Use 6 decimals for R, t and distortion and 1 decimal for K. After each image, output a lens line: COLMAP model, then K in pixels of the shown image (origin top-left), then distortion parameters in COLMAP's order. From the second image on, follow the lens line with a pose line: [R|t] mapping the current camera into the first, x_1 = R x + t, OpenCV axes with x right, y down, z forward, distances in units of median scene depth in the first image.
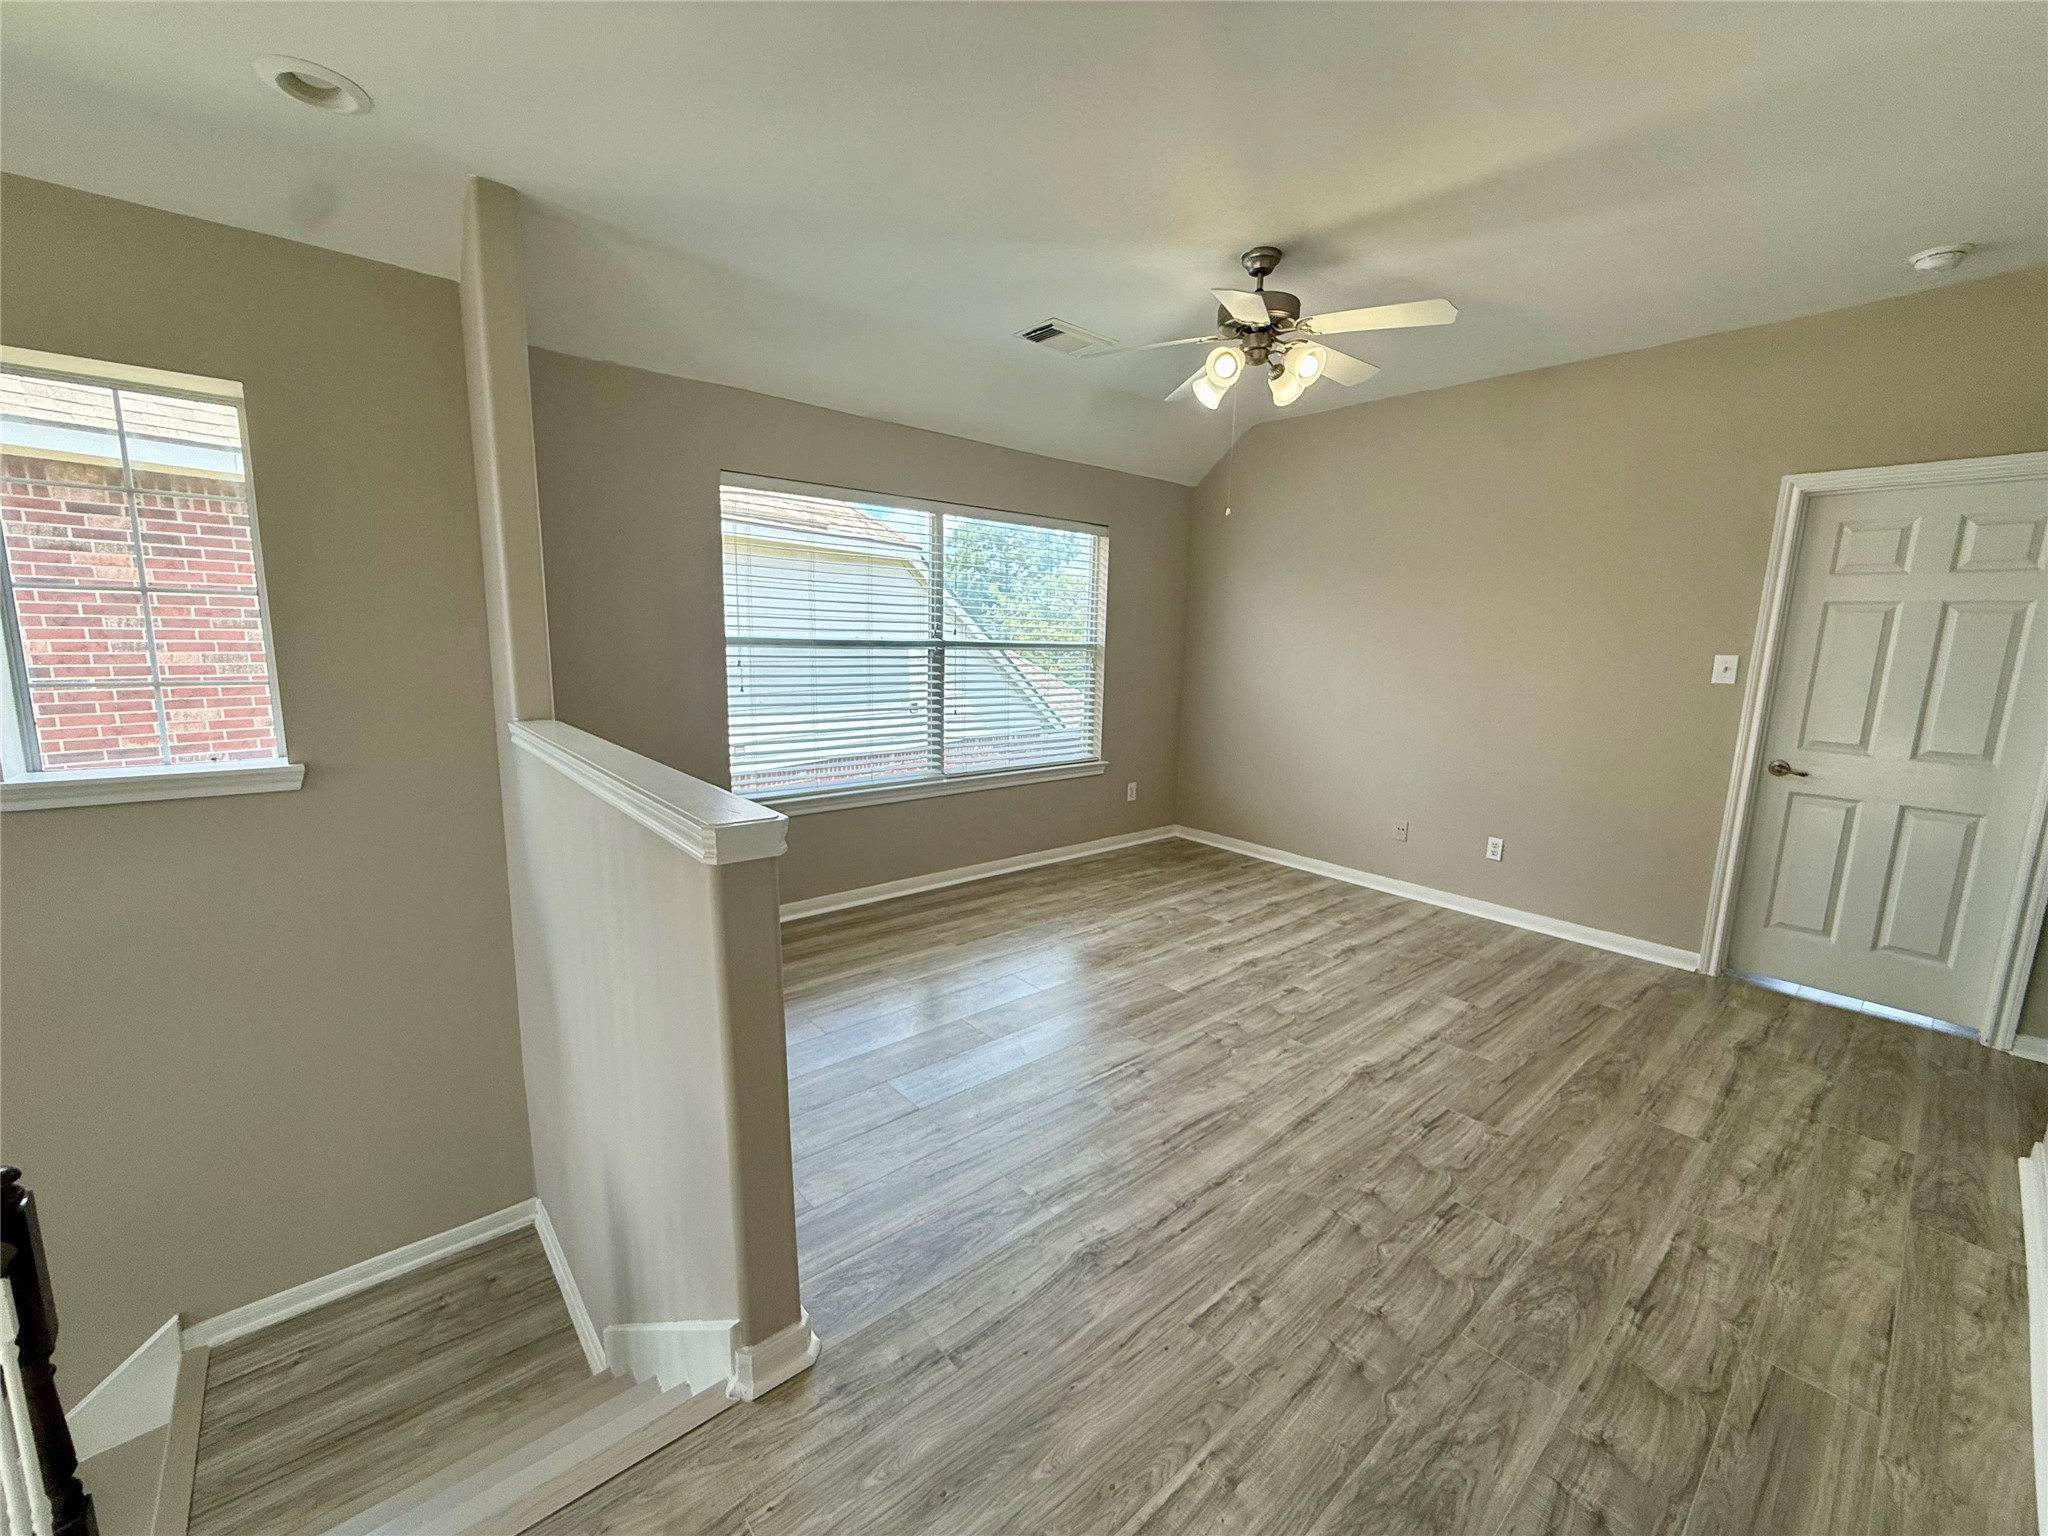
lens RADIAL K [[821.5, 0, 1020.8], [0, 821.5, 764.4], [0, 0, 1]] dist [0.000138, 0.000334]
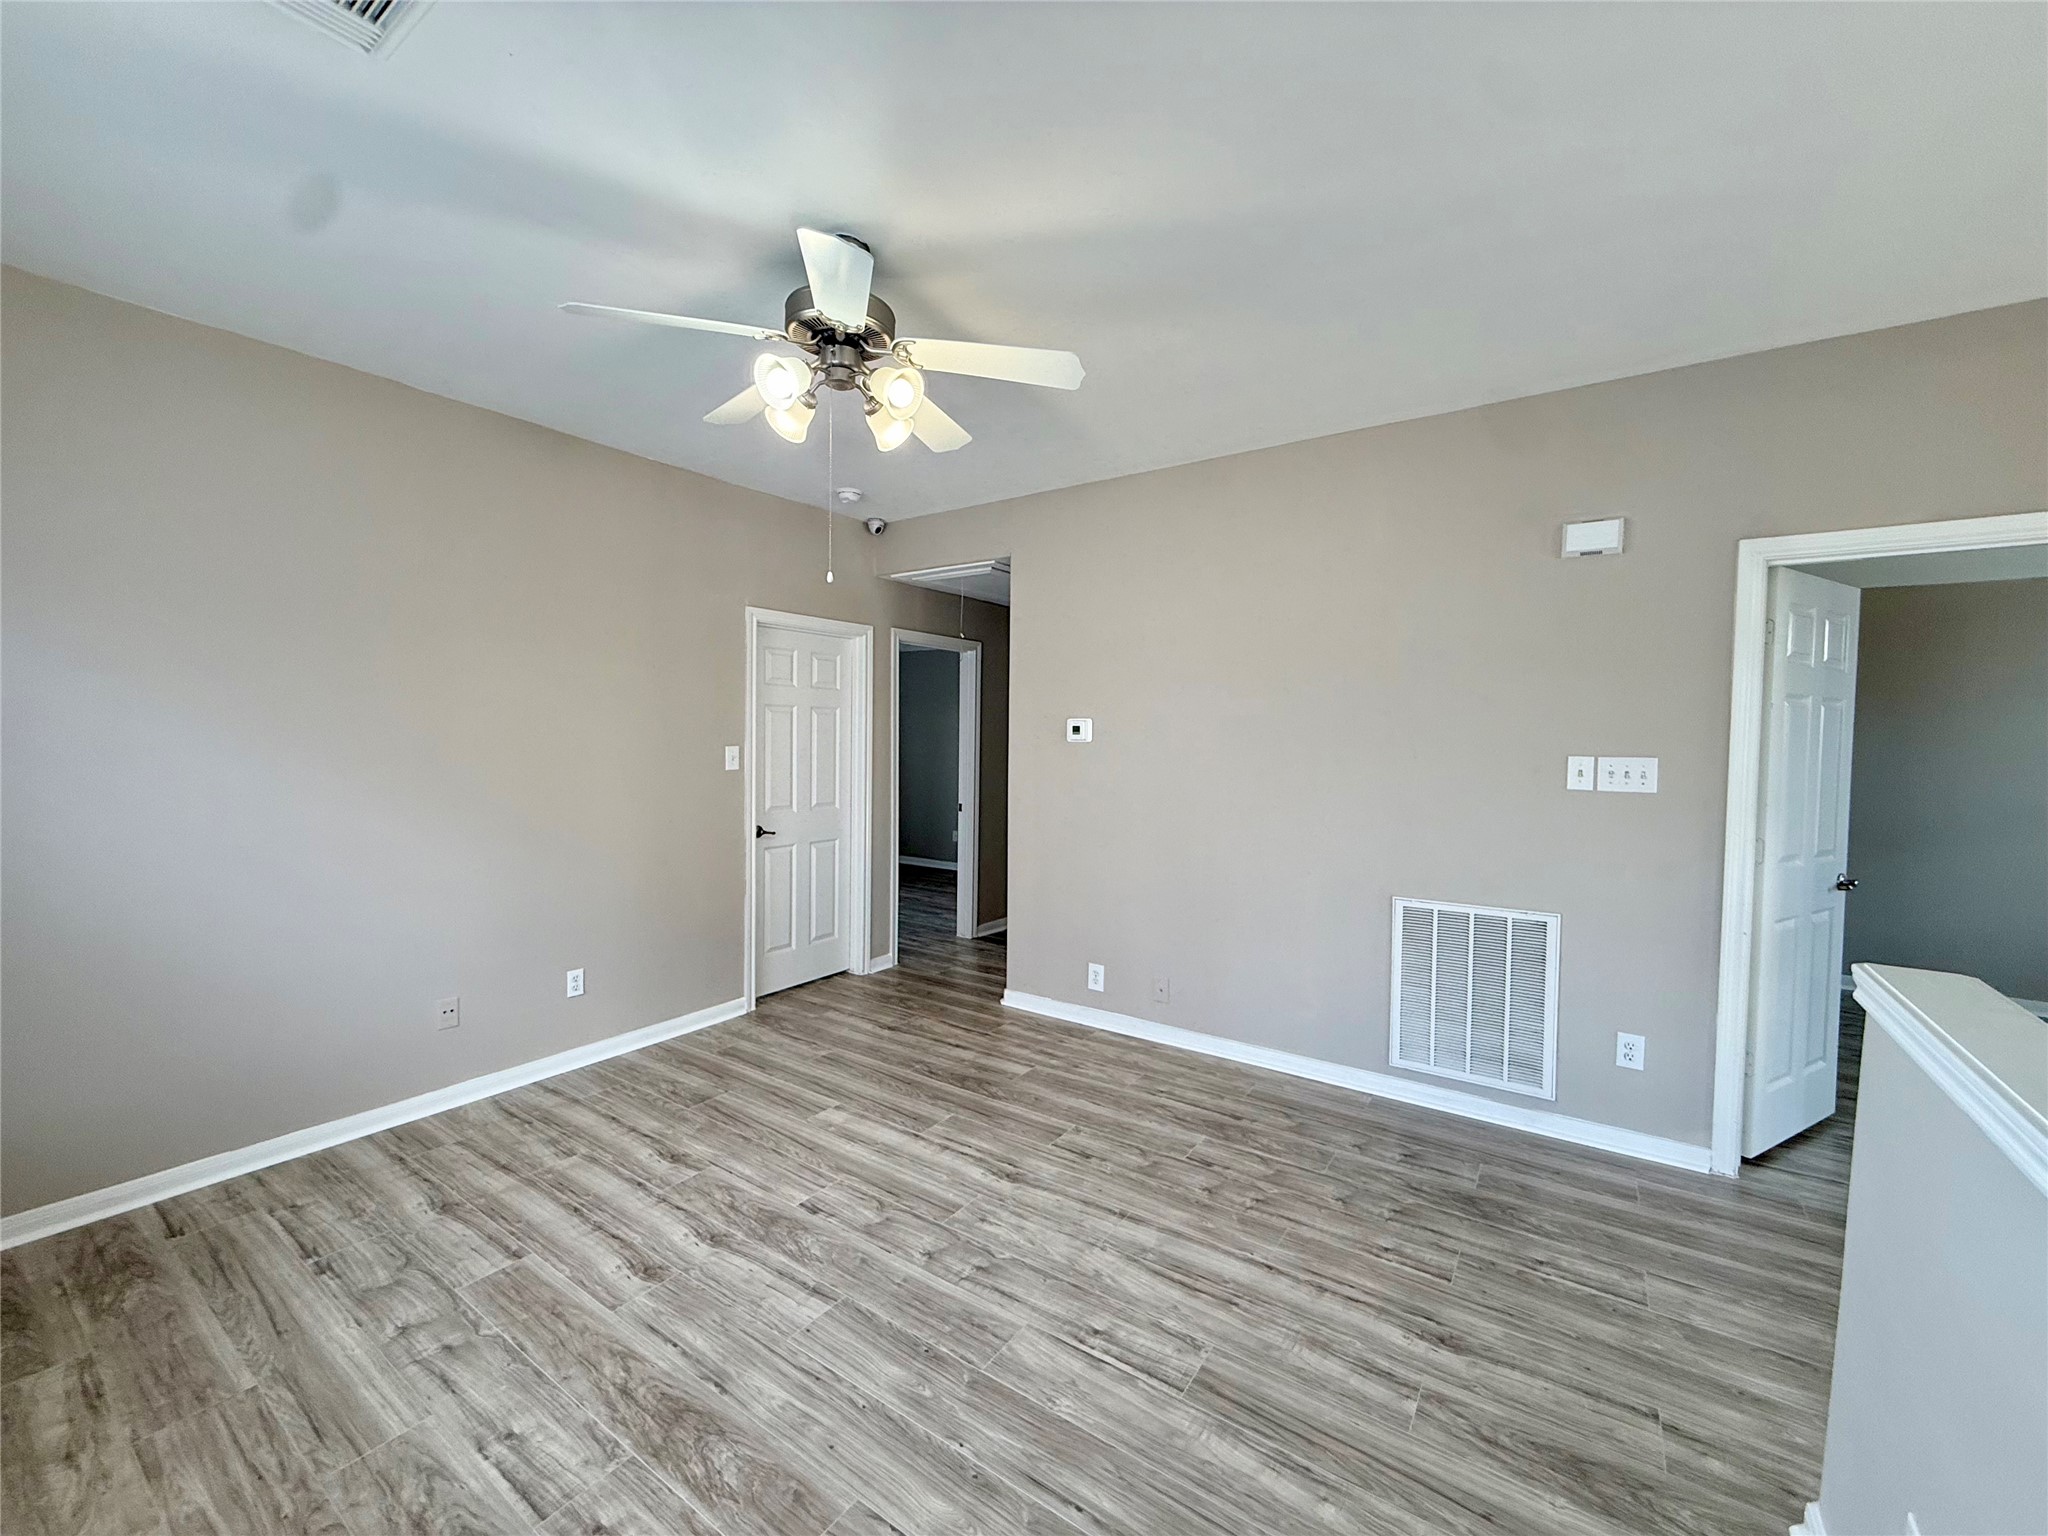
lens RADIAL K [[817.9, 0, 1016.4], [0, 817.9, 765.2], [0, 0, 1]] dist [-0.001236, 0.000097]
pose [[-0.249670, -0.065404, 0.966120, -0.425808], [0.134710, 0.985669, 0.101540, -0.182302], [-0.958915, 0.155497, -0.237282, 0.947629]]
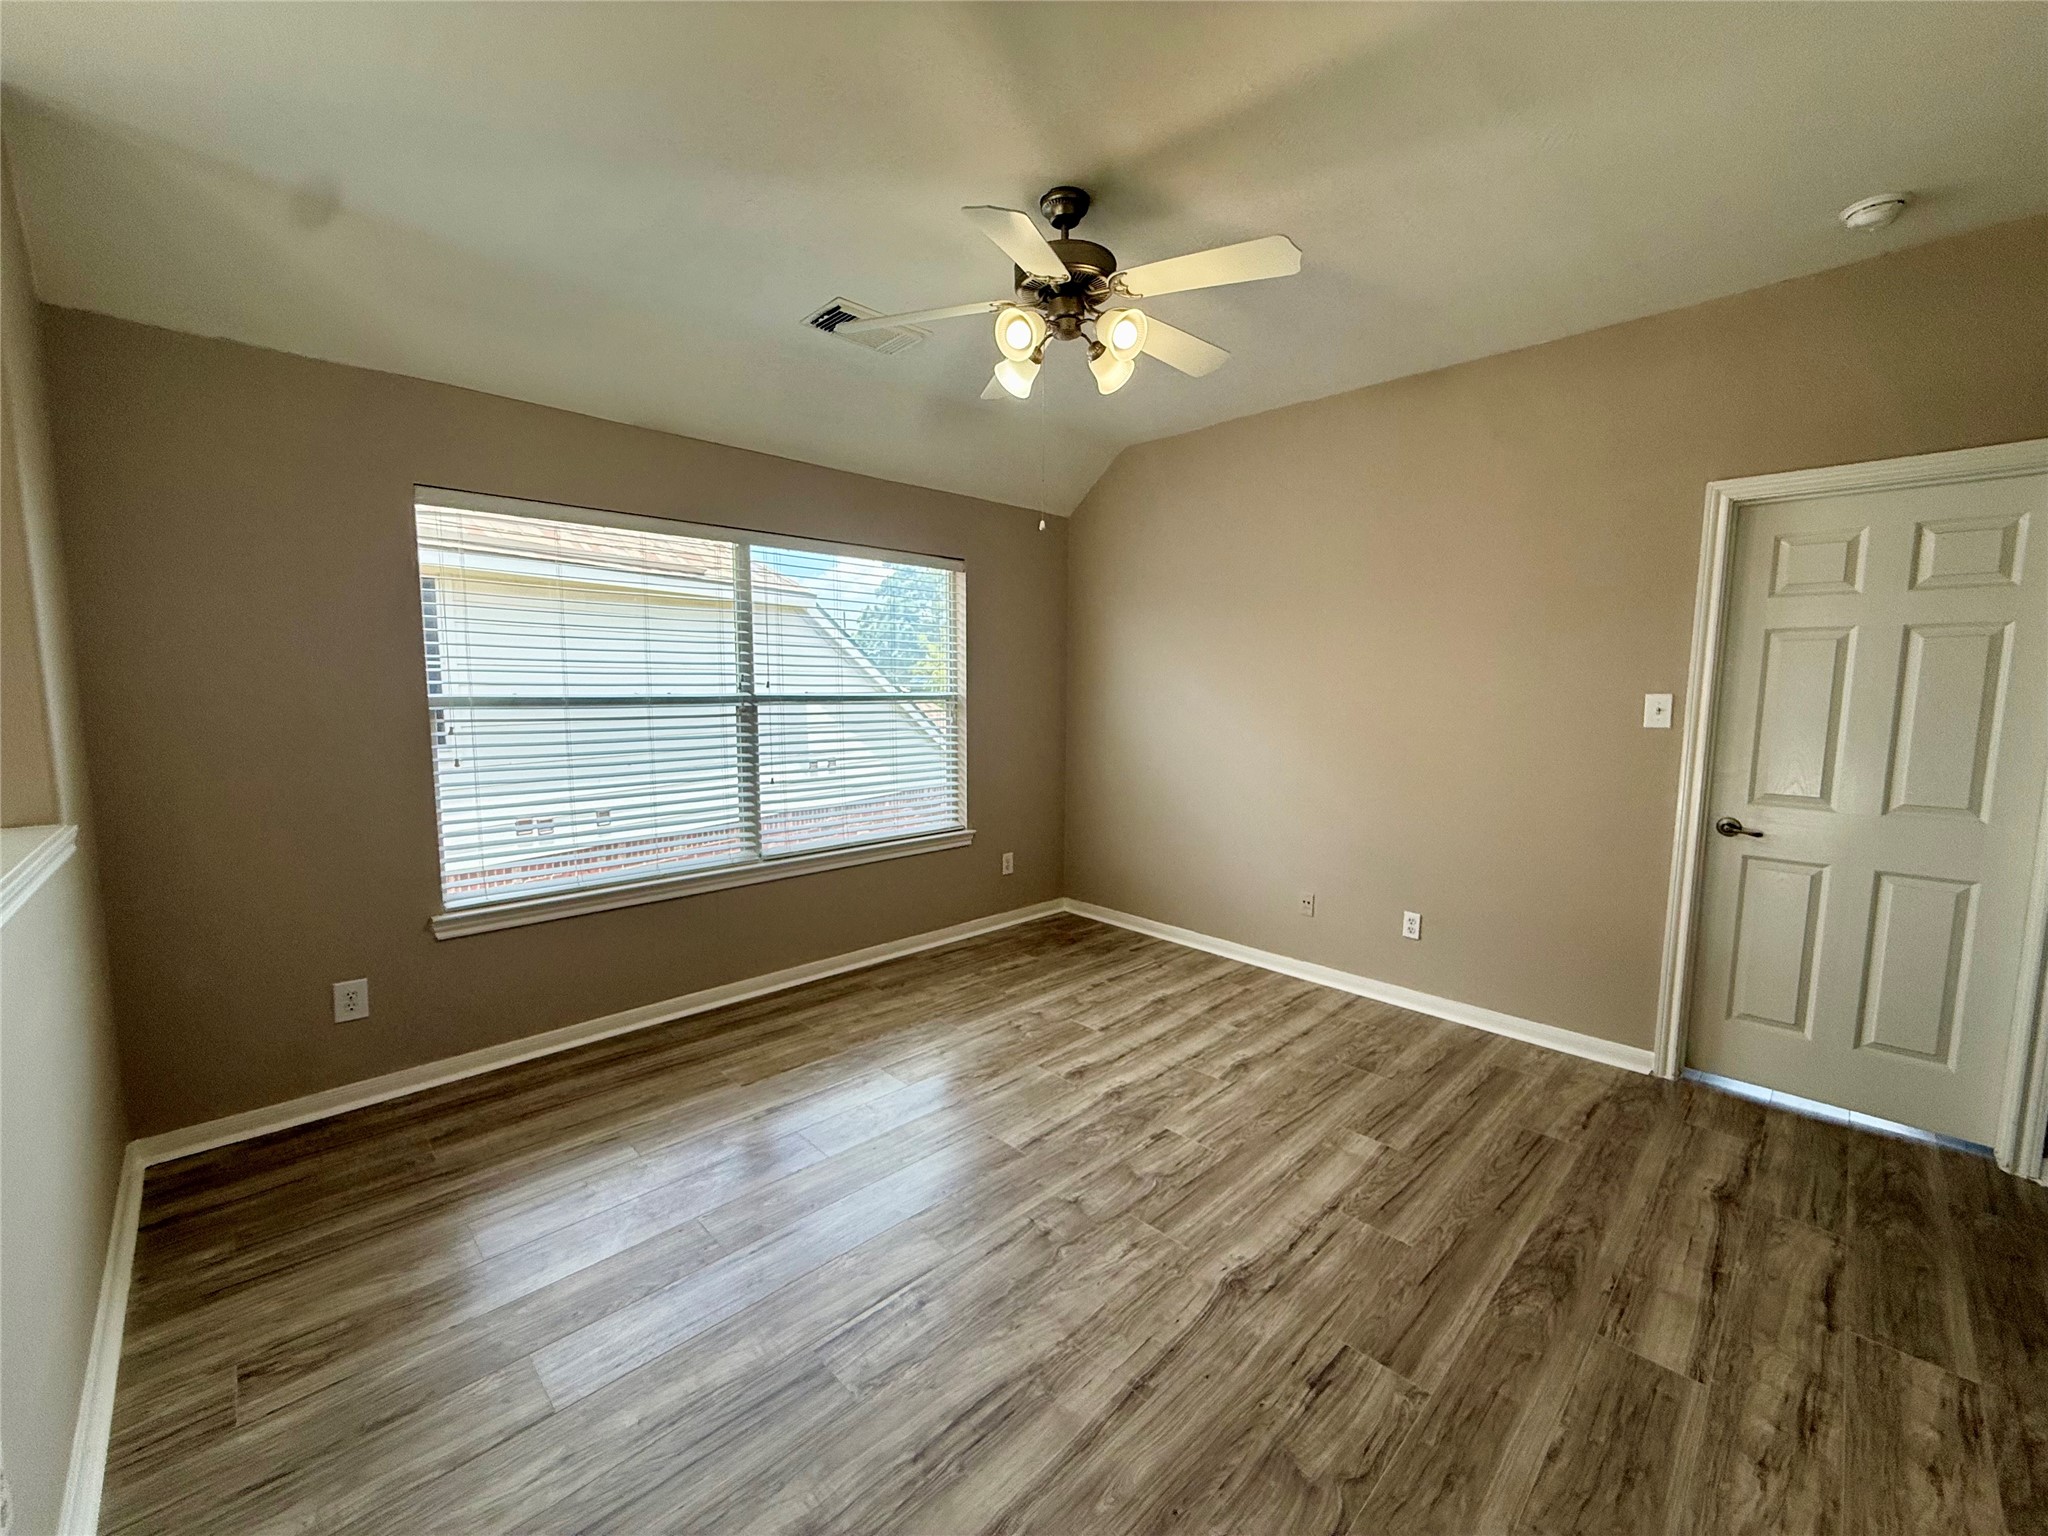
lens RADIAL K [[821.5, 0, 1020.8], [0, 821.5, 764.4], [0, 0, 1]] dist [0.000138, 0.000334]
pose [[0.997639, -0.026157, 0.063494, 0.161239], [0.029852, 0.997873, -0.057959, -0.033657], [-0.061842, 0.059718, 0.996298, 0.219007]]
